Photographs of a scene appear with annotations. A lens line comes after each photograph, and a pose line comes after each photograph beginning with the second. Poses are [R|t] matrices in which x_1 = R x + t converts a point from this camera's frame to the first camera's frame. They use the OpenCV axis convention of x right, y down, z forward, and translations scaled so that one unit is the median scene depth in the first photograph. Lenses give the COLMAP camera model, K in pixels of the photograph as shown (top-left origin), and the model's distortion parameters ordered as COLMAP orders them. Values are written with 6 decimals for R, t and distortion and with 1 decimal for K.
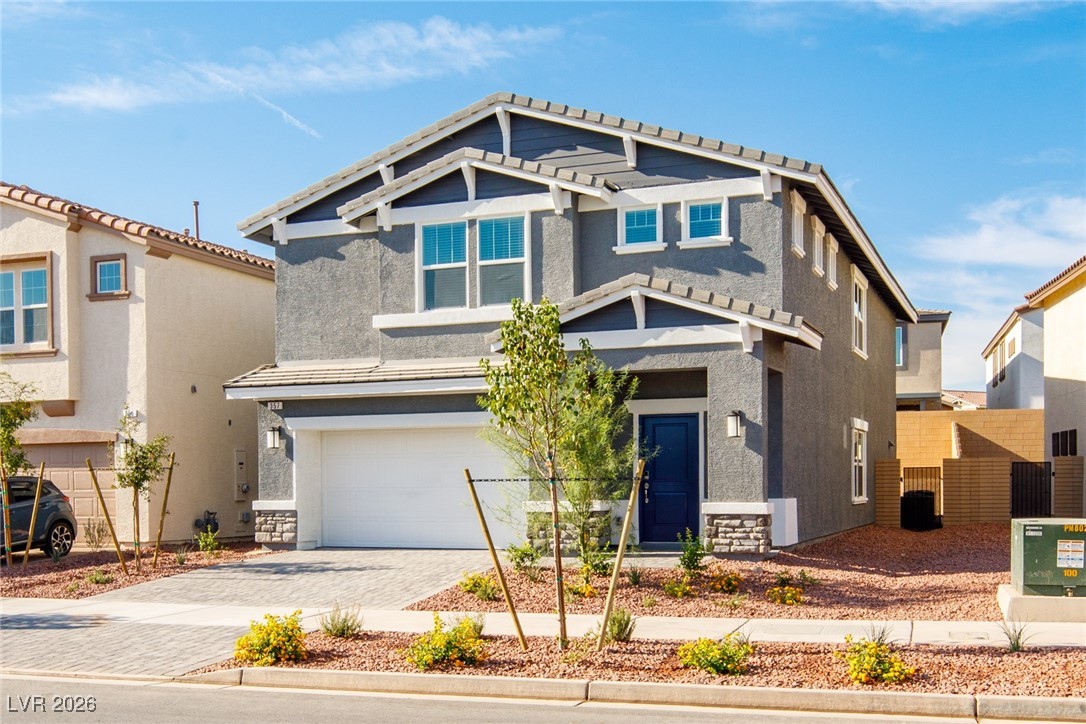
lens RADIAL K [[551.3, 0, 543.9], [0, 551.3, 382.1], [0, 0, 1]] dist [0.001090, 0.000229]
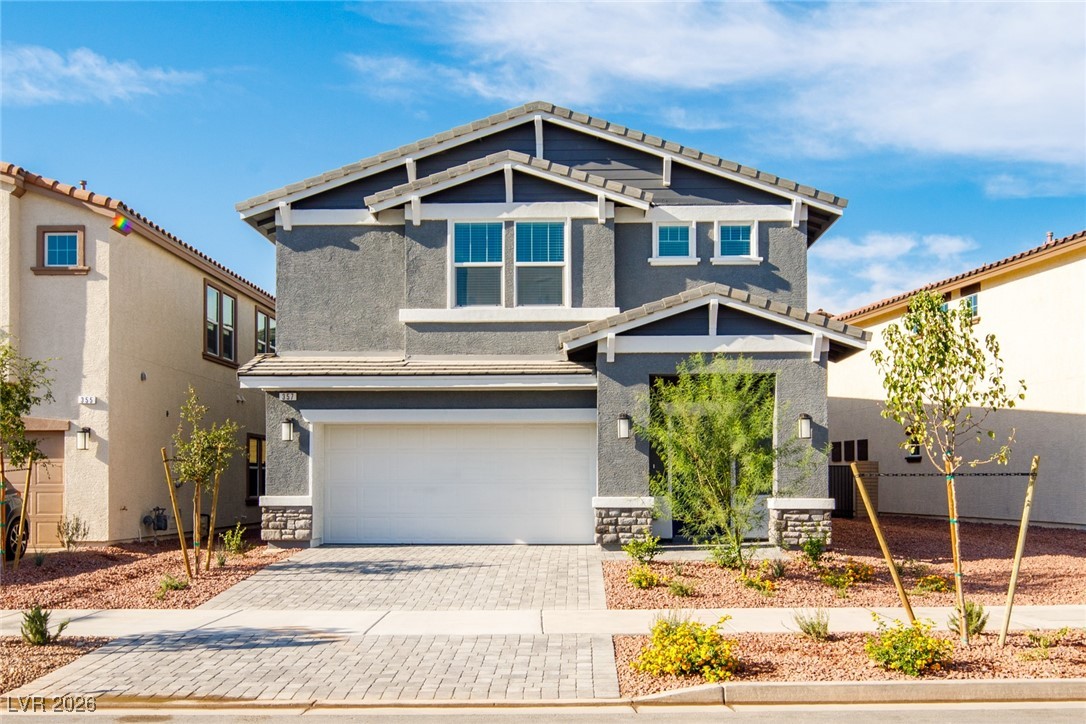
lens RADIAL K [[514.9, 0, 543.1], [0, 514.9, 379.7], [0, 0, 1]] dist [0.000961, -0.000128]
pose [[0.985587, 0.038602, 0.164705, -0.213630], [-0.036767, 0.999223, -0.014180, 0.010690], [-0.165125, 0.007920, 0.986241, 0.048682]]
